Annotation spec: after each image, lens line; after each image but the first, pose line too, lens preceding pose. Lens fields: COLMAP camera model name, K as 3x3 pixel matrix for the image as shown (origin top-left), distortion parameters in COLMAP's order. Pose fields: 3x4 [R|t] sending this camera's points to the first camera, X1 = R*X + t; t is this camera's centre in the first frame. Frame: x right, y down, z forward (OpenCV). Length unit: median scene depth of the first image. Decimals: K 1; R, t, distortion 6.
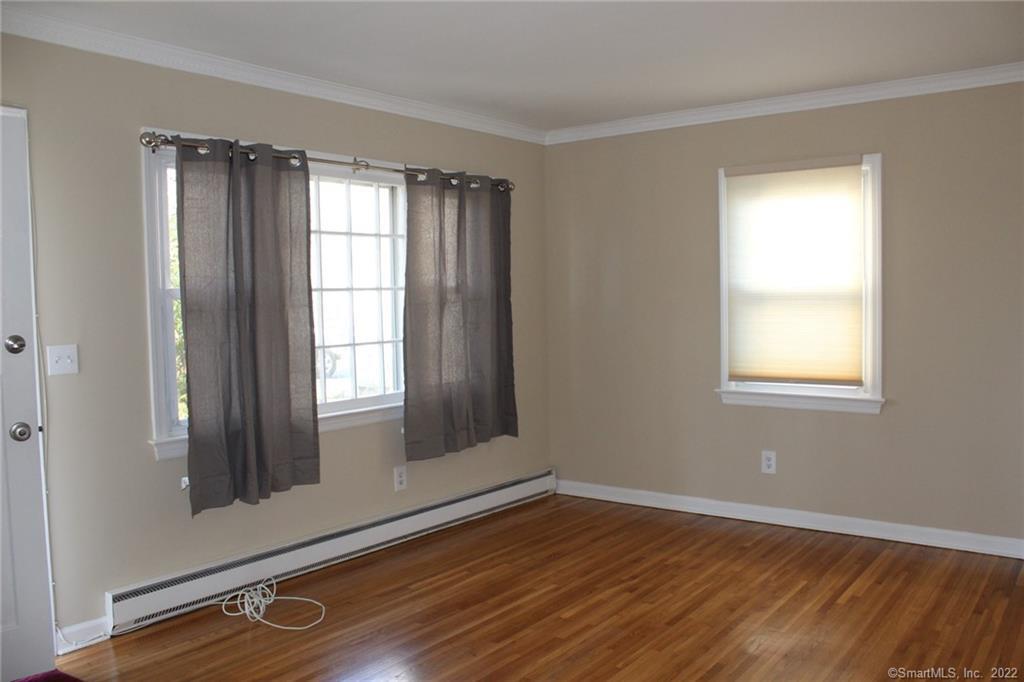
lens RADIAL K [[850.0, 0, 512.0], [0, 850.0, 341.0], [0, 0, 1]] dist [-0.141926, 0.009866]
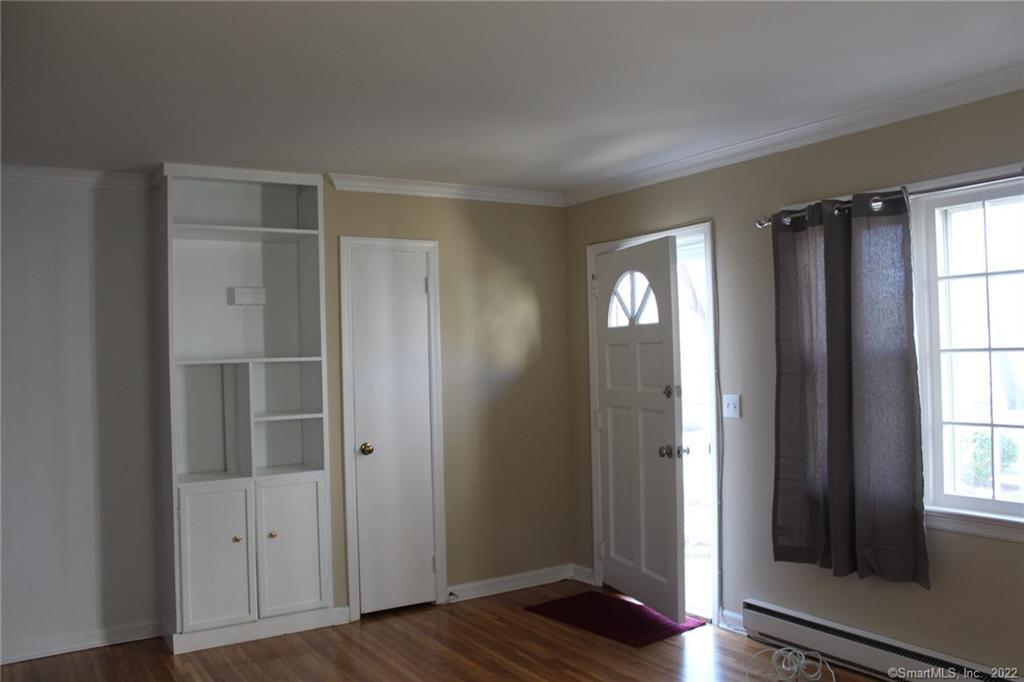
lens RADIAL K [[850.0, 0, 512.0], [0, 850.0, 341.0], [0, 0, 1]] dist [-0.141926, 0.009866]
pose [[-0.378766, 0.006301, -0.925471, 0.684607], [-0.025544, 0.999525, 0.017260, -0.079280], [0.925140, 0.030178, -0.378425, 0.983536]]
